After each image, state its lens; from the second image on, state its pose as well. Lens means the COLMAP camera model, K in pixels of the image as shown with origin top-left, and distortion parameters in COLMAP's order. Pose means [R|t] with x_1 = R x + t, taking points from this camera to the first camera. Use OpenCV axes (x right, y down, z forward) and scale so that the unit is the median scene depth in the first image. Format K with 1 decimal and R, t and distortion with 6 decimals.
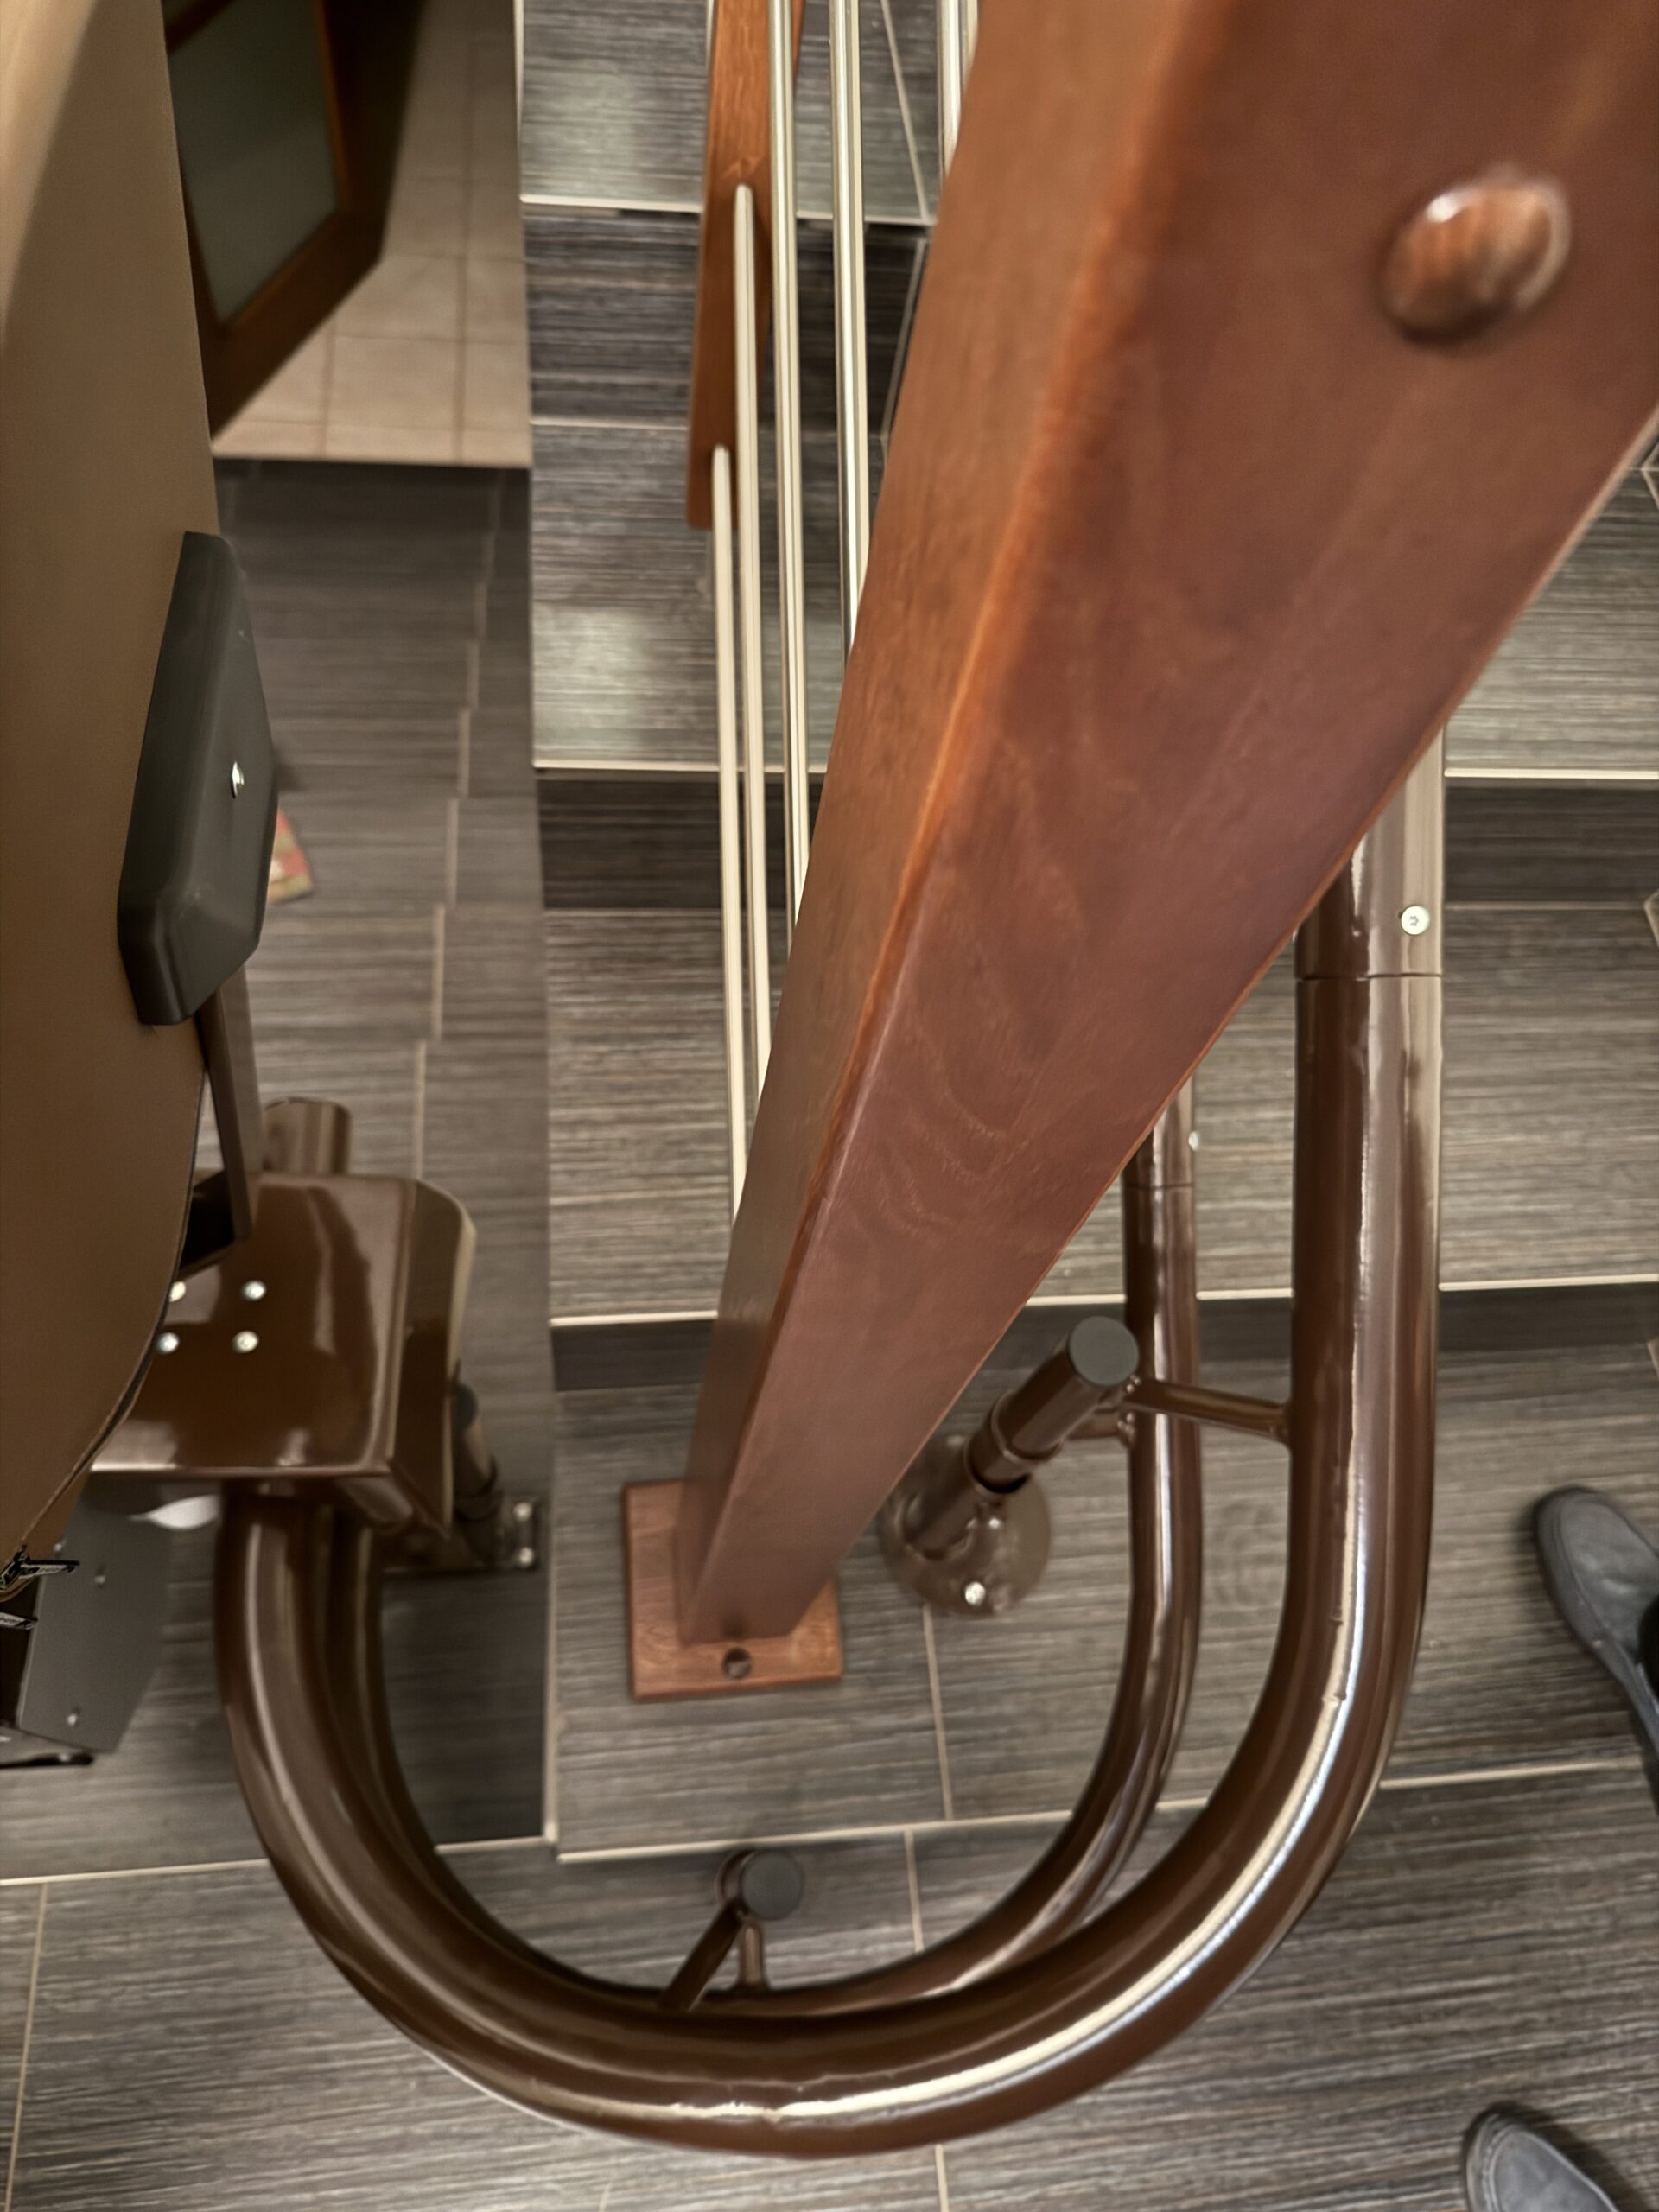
lens RADIAL K [[1561.7, 0, 832.0], [0, 1561.7, 1099.0], [0, 0, 1]] dist [0.002634, -0.024389]
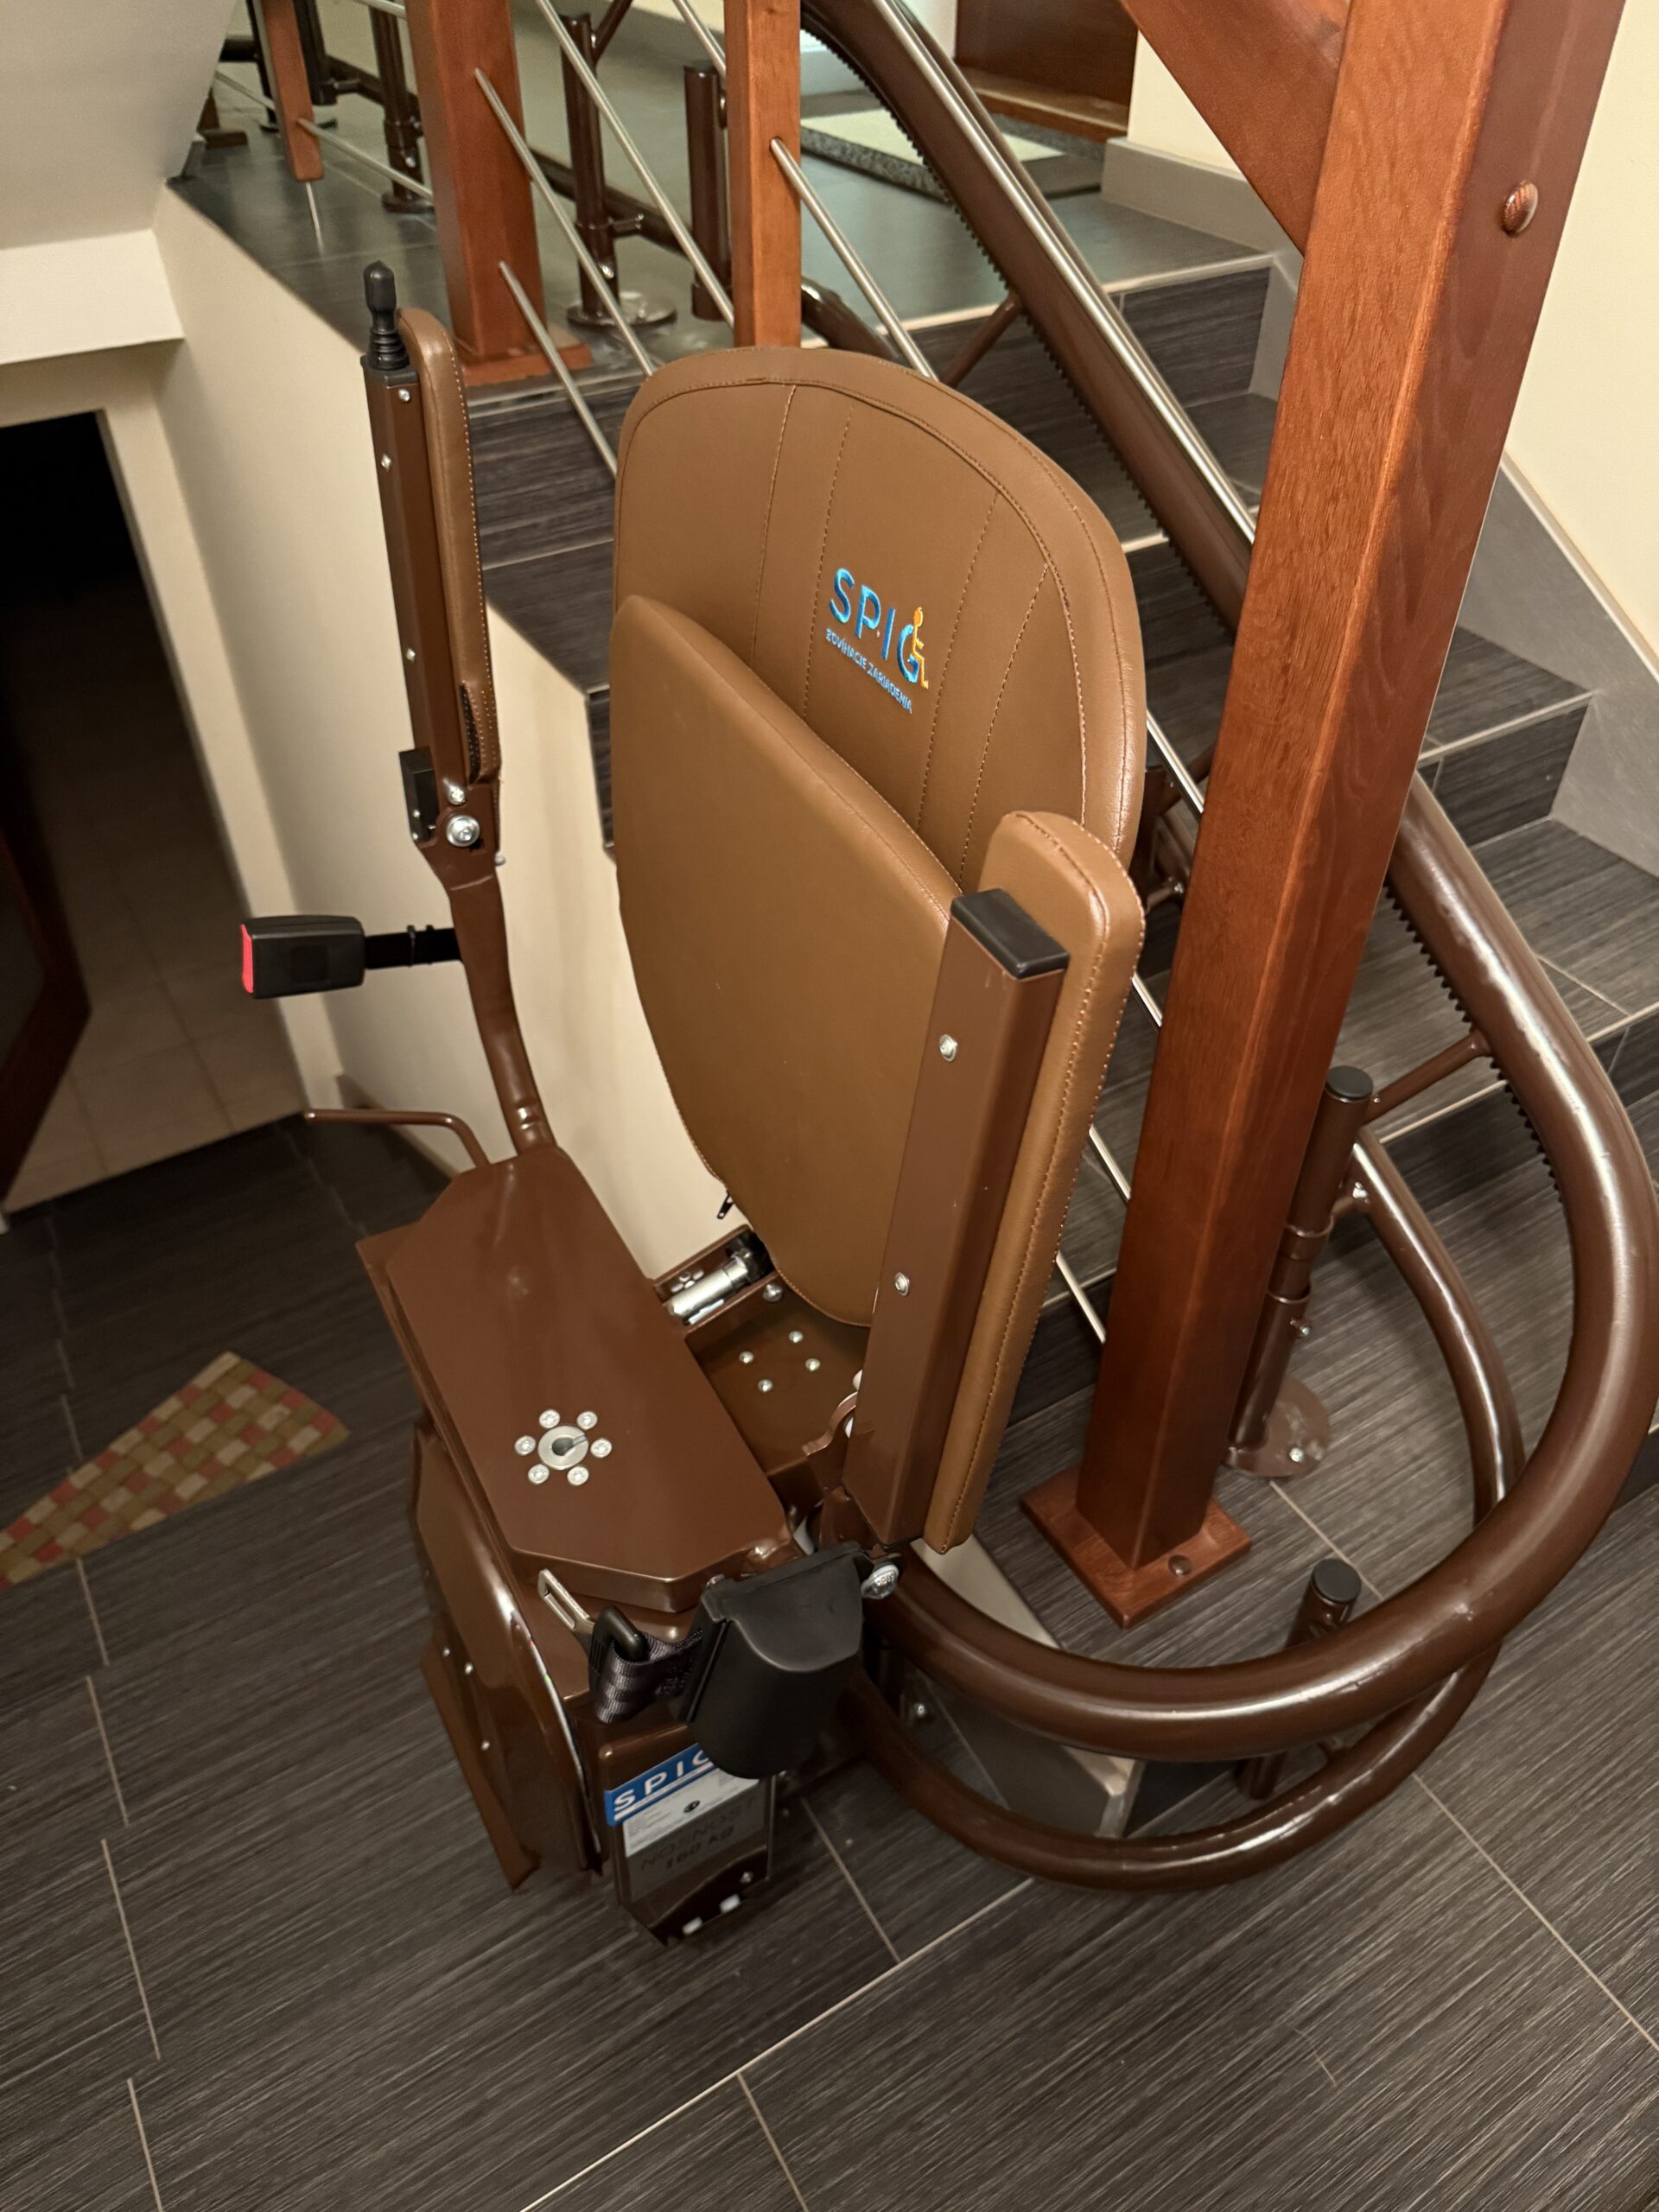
lens RADIAL K [[1561.7, 0, 831.0], [0, 1561.7, 1114.2], [0, 0, 1]] dist [0.002634, -0.024389]
pose [[0.890387, -0.385172, 0.242598, -0.458814], [0.444039, 0.852238, -0.276622, 0.266138], [-0.100204, 0.354024, 0.929853, -0.258116]]
